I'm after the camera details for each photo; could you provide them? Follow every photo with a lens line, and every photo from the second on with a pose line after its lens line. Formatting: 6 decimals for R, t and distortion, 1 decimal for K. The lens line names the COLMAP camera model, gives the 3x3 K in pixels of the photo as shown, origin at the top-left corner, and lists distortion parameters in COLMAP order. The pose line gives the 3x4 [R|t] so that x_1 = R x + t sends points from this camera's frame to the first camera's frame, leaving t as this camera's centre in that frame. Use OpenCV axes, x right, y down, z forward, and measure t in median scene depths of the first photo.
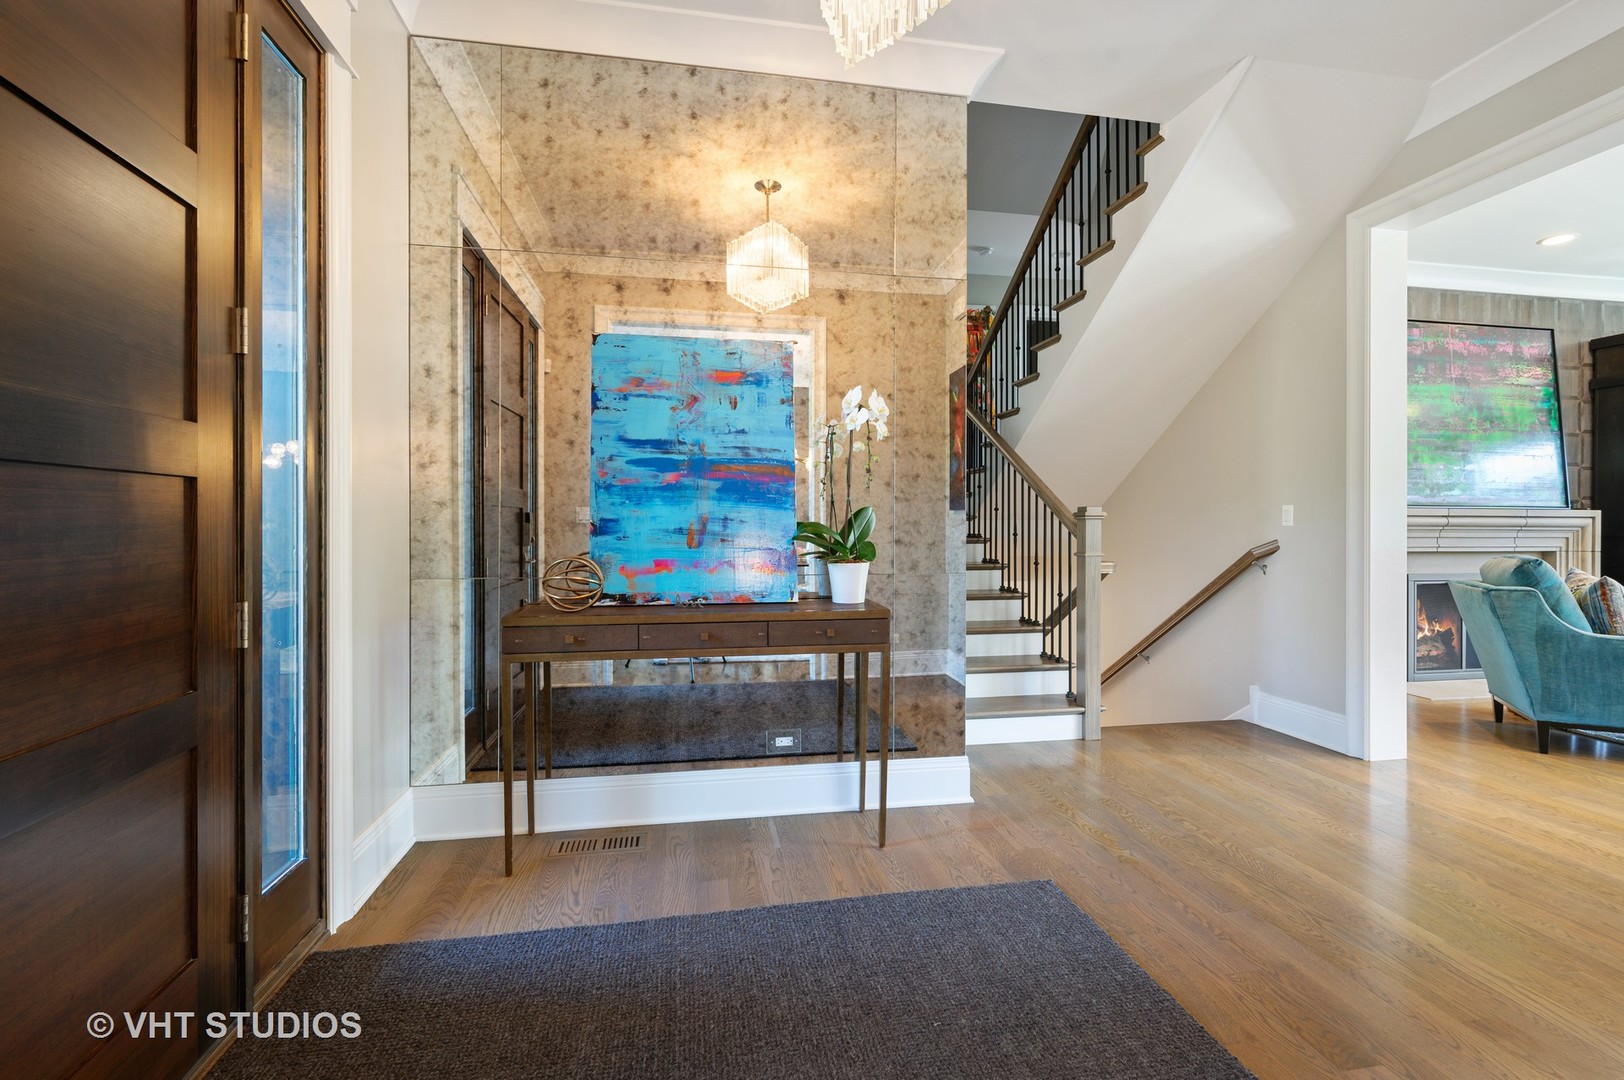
lens RADIAL K [[737.7, 0, 812.0], [0, 737.7, 540.0], [0, 0, 1]] dist [0.000357, 0.000001]
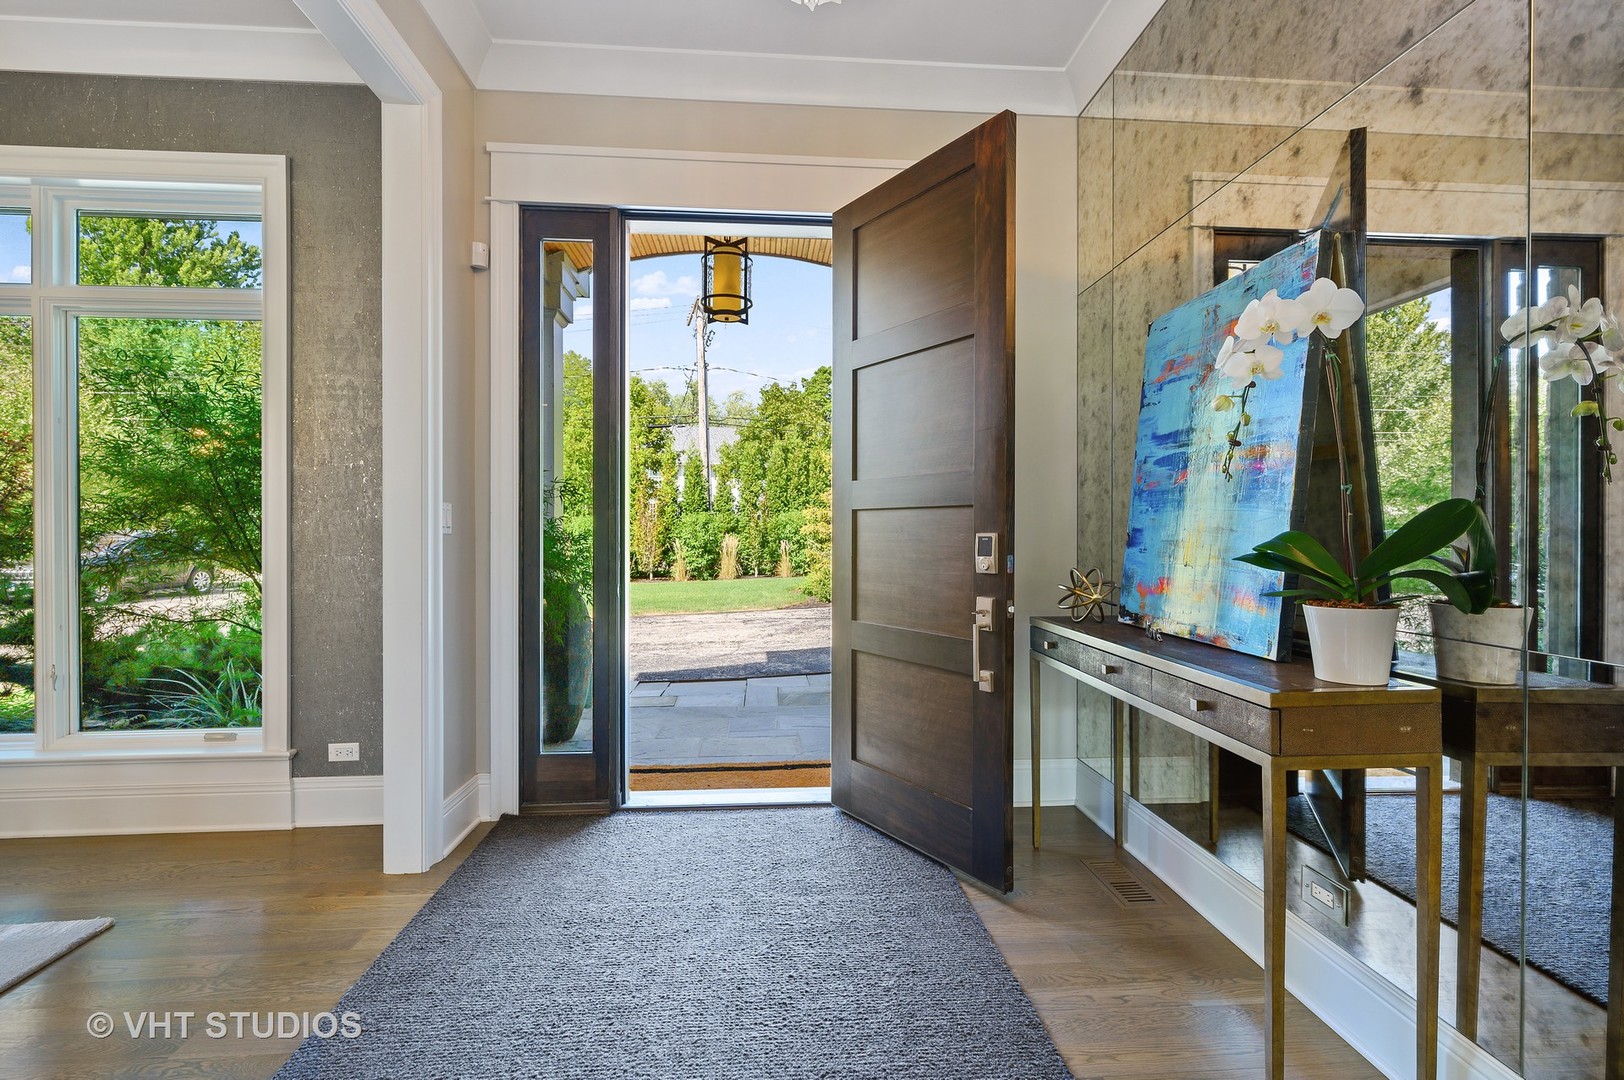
lens RADIAL K [[737.7, 0, 812.0], [0, 737.7, 540.0], [0, 0, 1]] dist [0.000357, 0.000001]
pose [[-0.111209, 0.009442, -0.993752, 0.654766], [-0.005406, 0.999934, 0.010106, -0.021512], [0.993782, 0.006496, -0.111150, 0.694782]]
